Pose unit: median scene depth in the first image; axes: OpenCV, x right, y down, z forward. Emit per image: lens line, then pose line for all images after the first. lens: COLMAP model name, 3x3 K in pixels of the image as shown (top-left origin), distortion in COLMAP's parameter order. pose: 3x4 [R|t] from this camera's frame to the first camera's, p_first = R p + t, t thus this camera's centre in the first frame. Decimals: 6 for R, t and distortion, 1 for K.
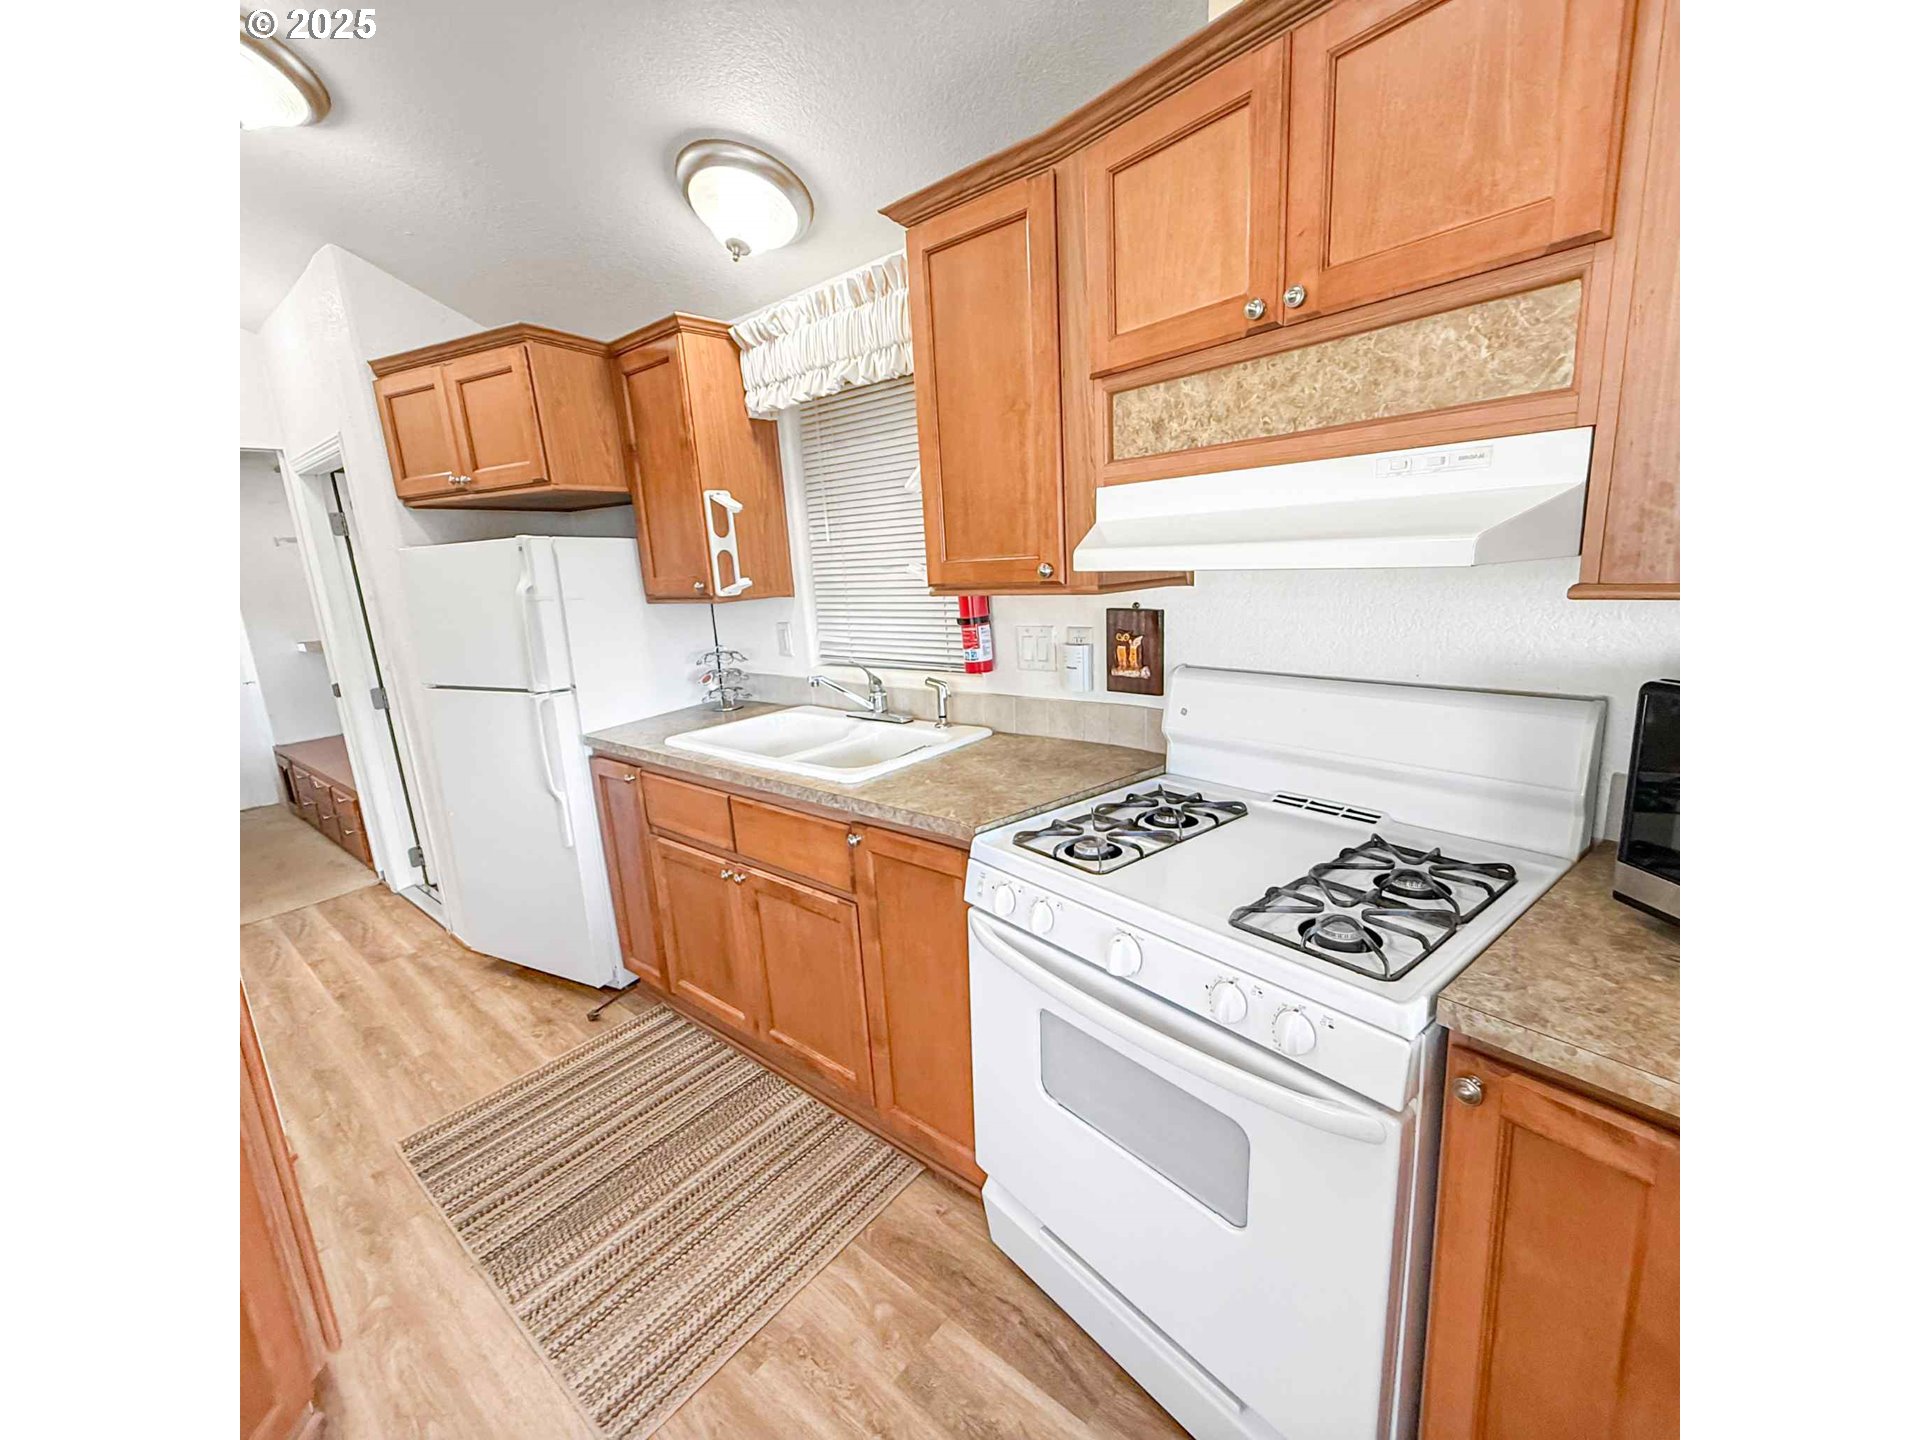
lens RADIAL K [[757.3, 0, 955.1], [0, 757.3, 717.1], [0, 0, 1]] dist [-0.001611, -0.000175]
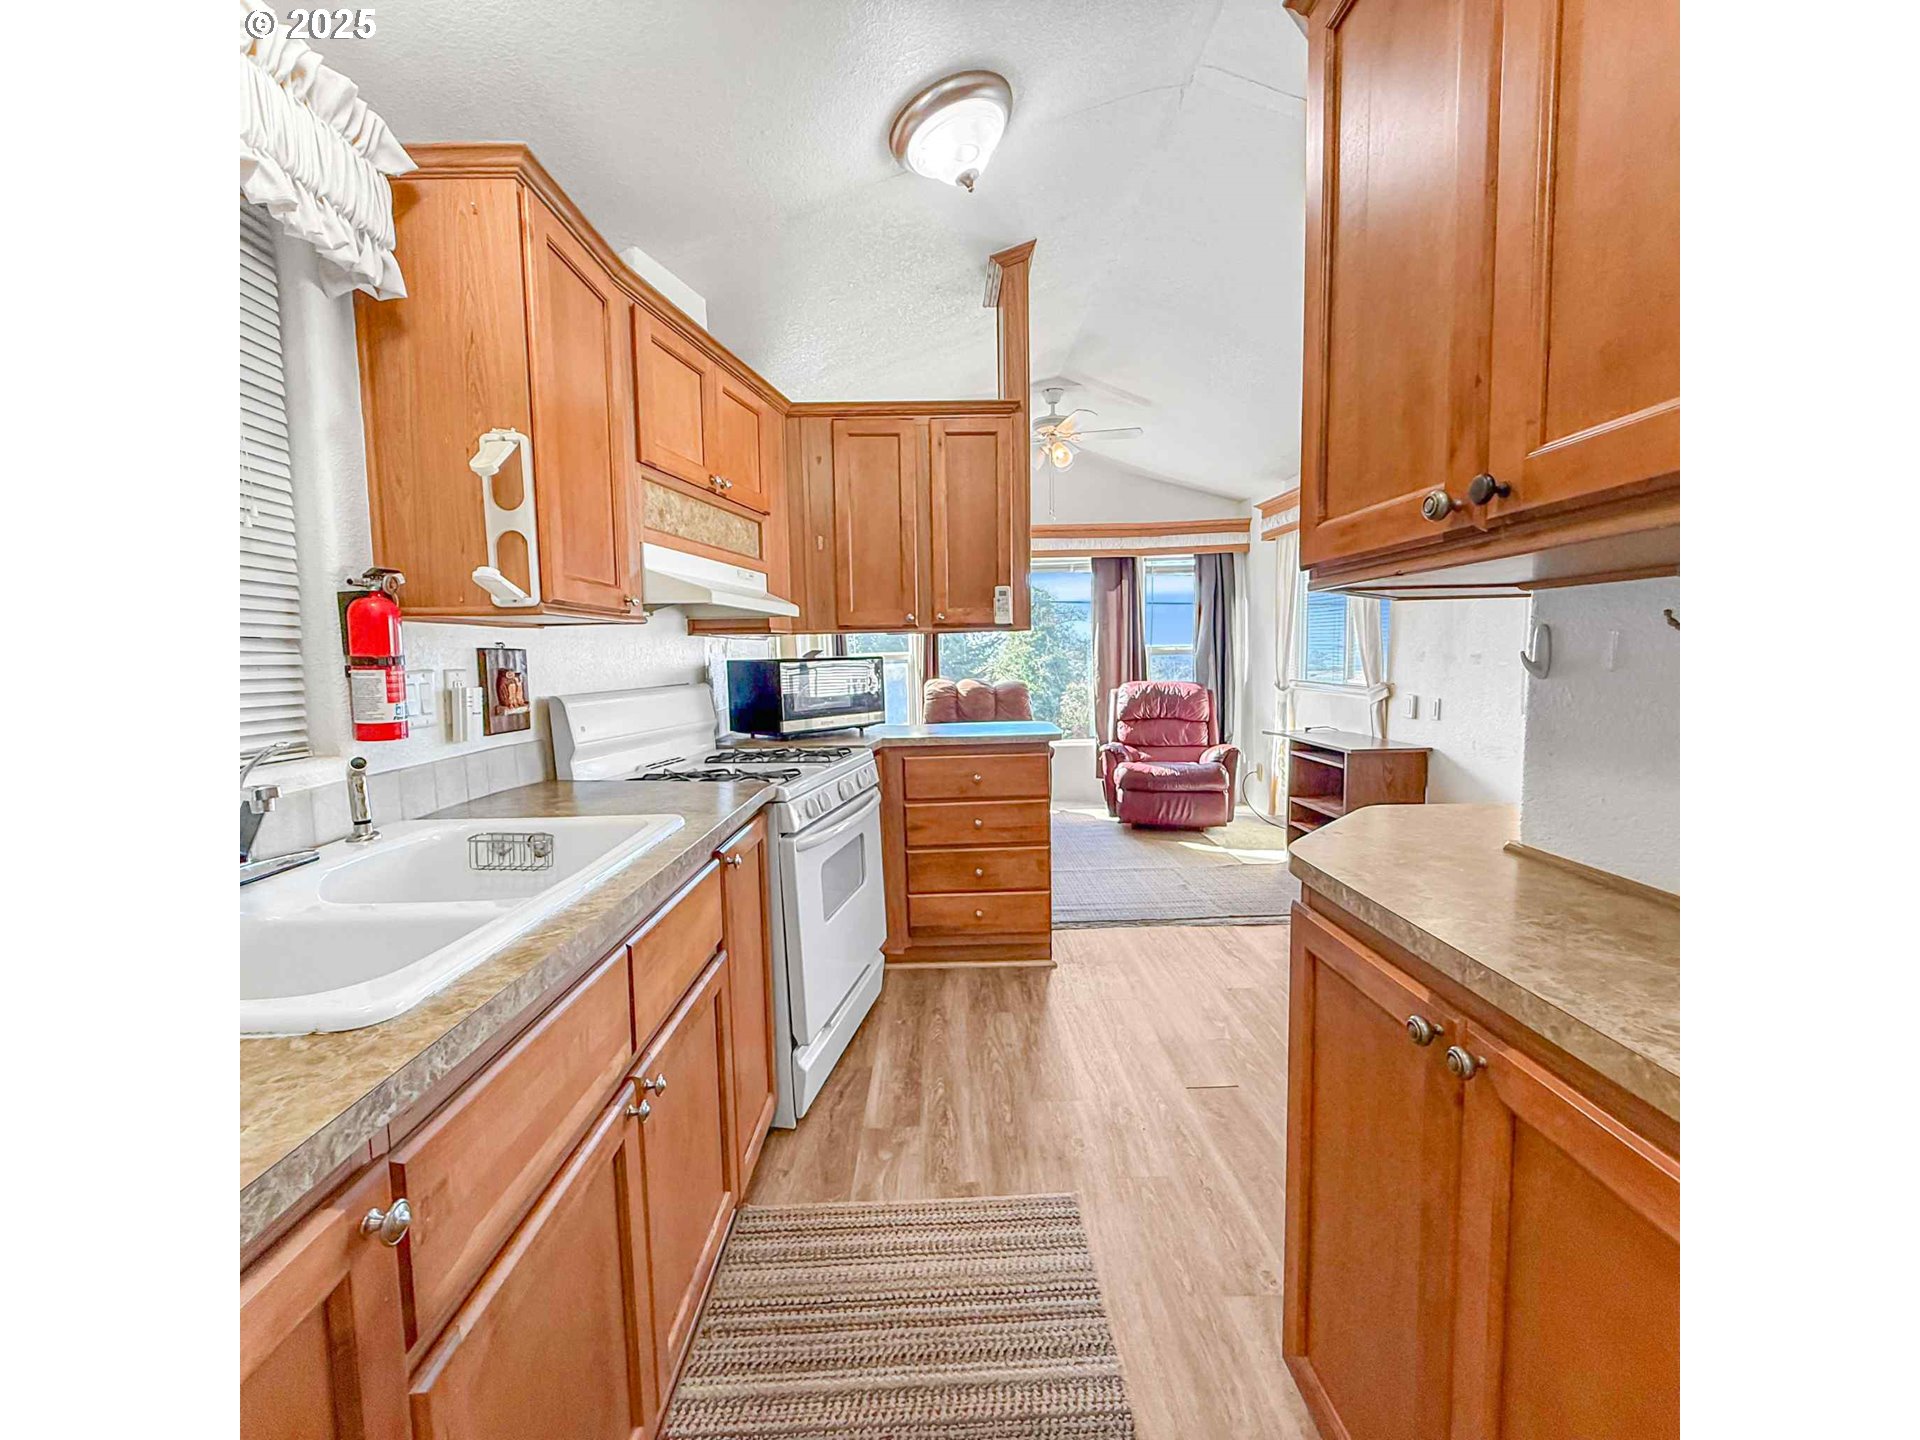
lens RADIAL K [[757.3, 0, 957.4], [0, 757.3, 717.3], [0, 0, 1]] dist [-0.001611, -0.000175]
pose [[-0.650456, 0.010504, 0.759471, -1.108047], [0.215074, 0.961527, 0.170904, -0.113374], [-0.728457, 0.274508, -0.627691, 1.451260]]
